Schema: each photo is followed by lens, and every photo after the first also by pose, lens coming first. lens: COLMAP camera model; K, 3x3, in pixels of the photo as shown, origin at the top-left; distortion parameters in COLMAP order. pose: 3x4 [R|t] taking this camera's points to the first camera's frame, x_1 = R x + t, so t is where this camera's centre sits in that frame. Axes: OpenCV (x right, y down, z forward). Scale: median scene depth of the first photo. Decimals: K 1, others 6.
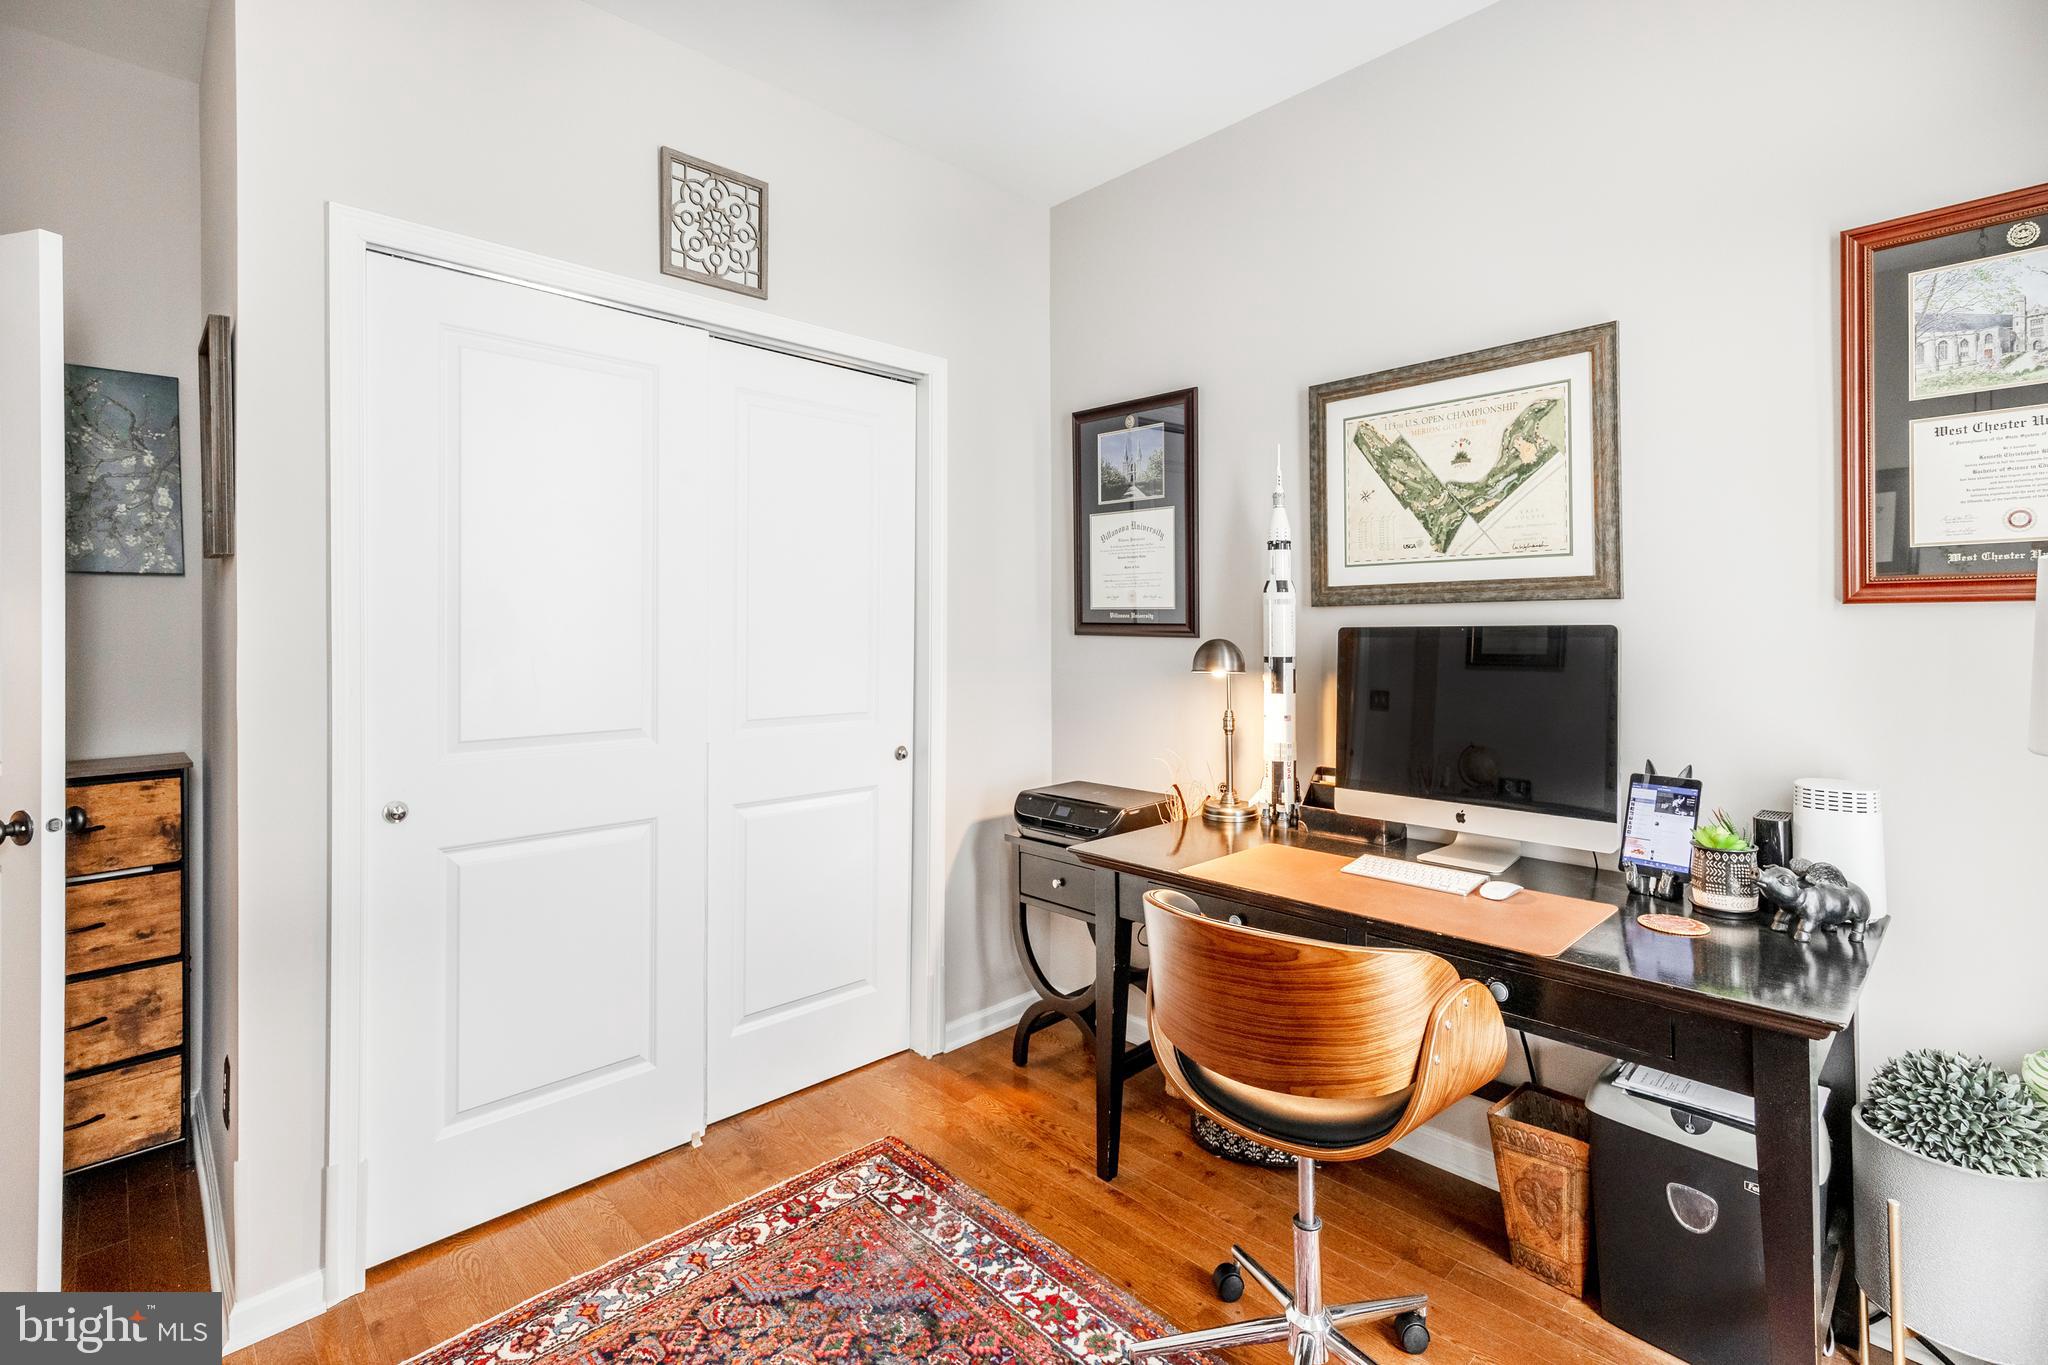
lens RADIAL K [[945.3, 0, 1022.4], [0, 945.3, 616.3], [0, 0, 1]] dist [0.000579, 0.000048]
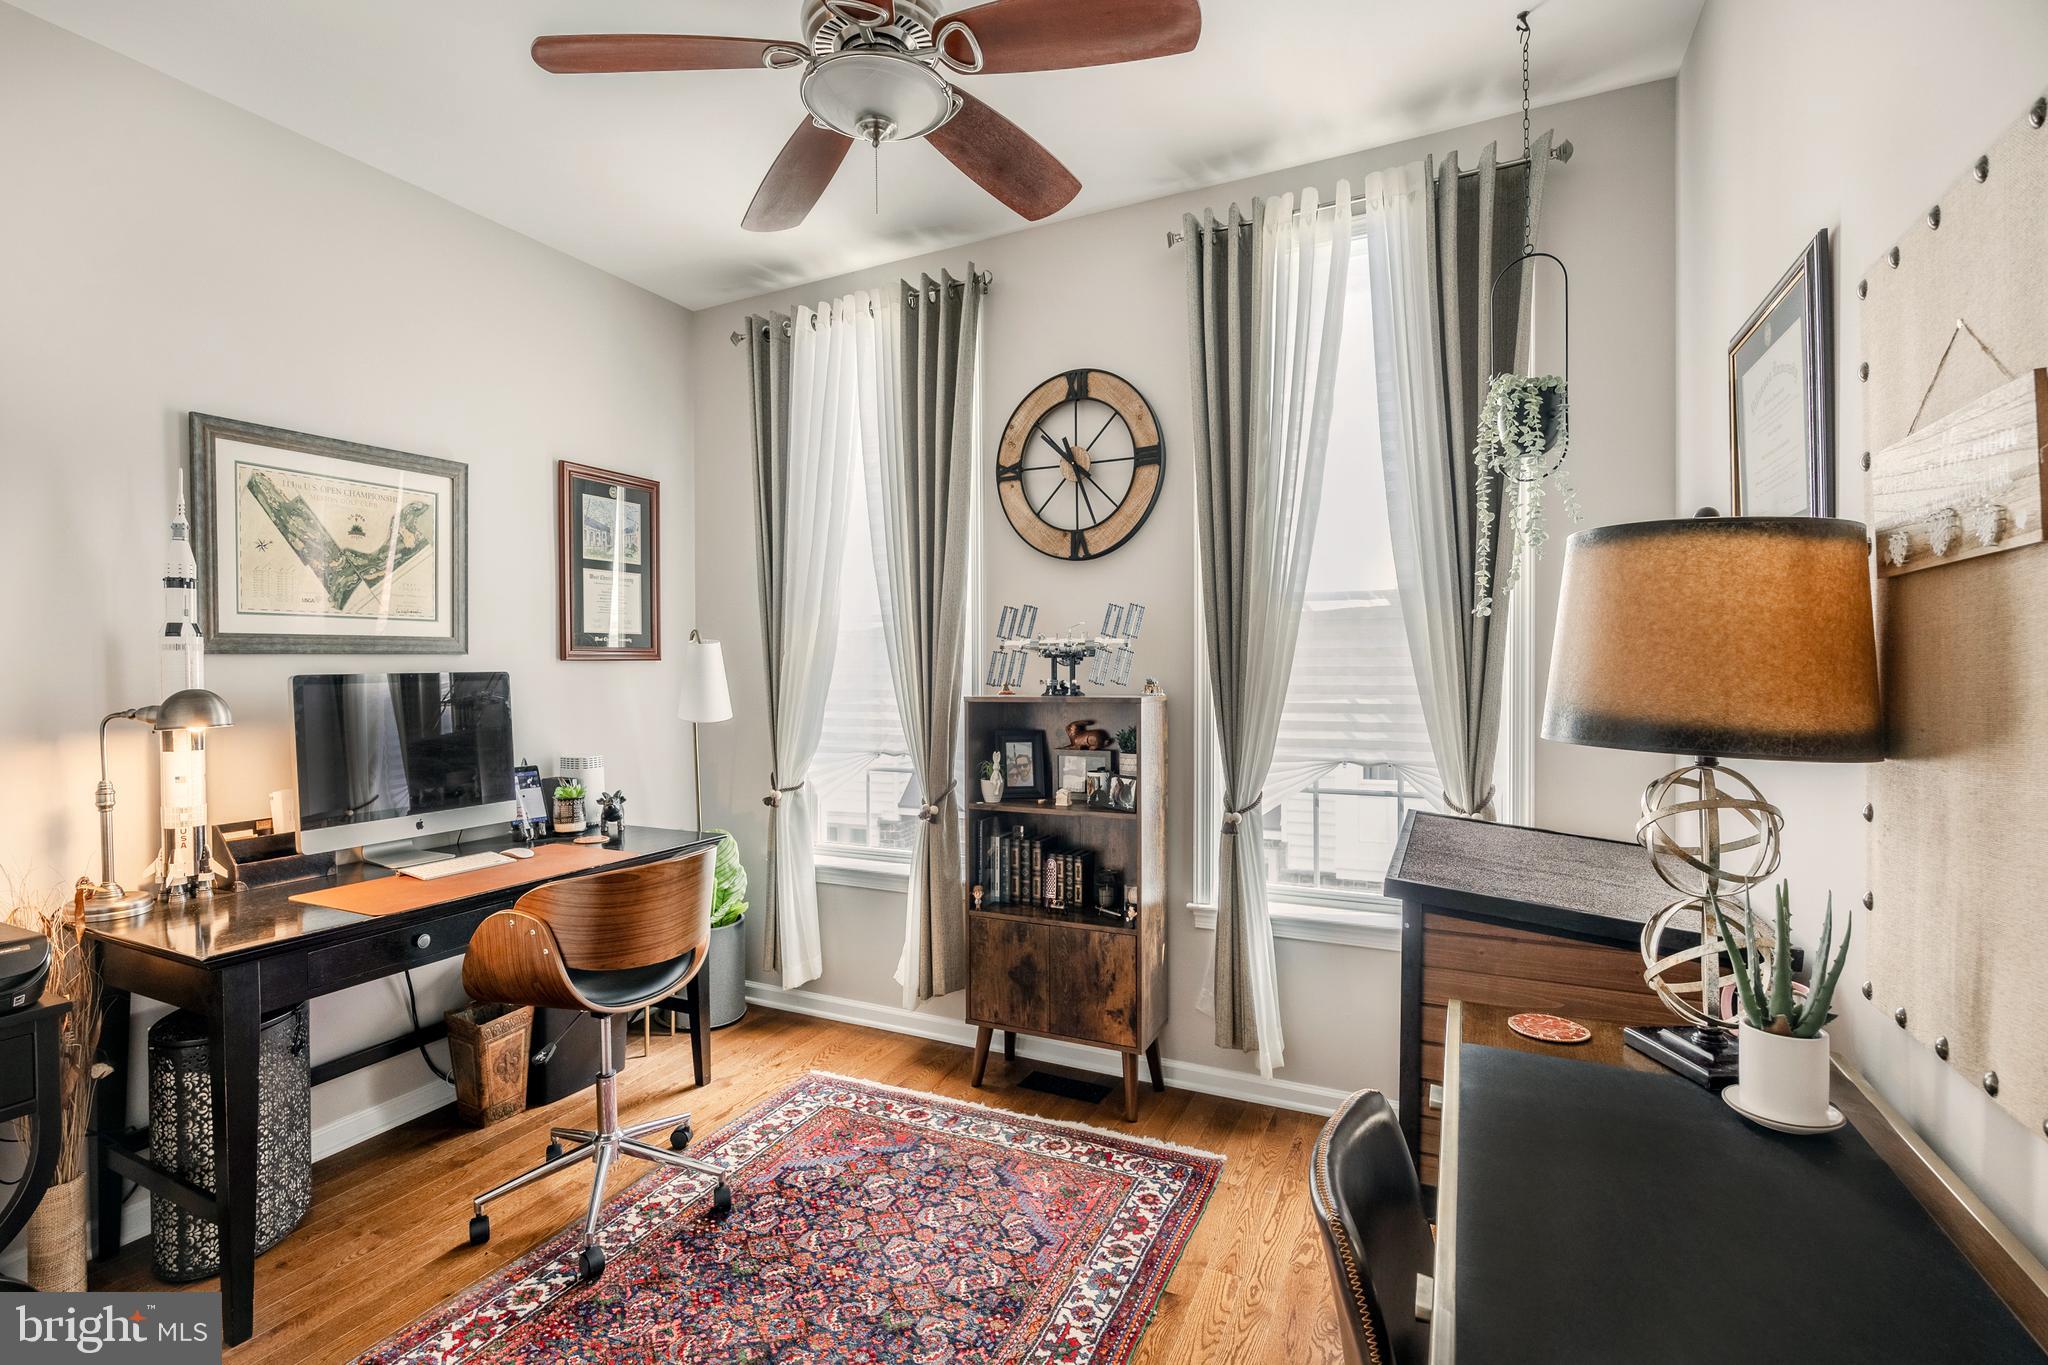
lens RADIAL K [[948.4, 0, 1000.0], [0, 948.4, 666.4], [0, 0, 1]] dist [0.001293, 0.000280]
pose [[-0.343211, 0.010170, 0.939203, -0.905279], [0.002972, 0.999948, -0.009742, 0.014681], [-0.939254, -0.000552, -0.343223, 0.646514]]
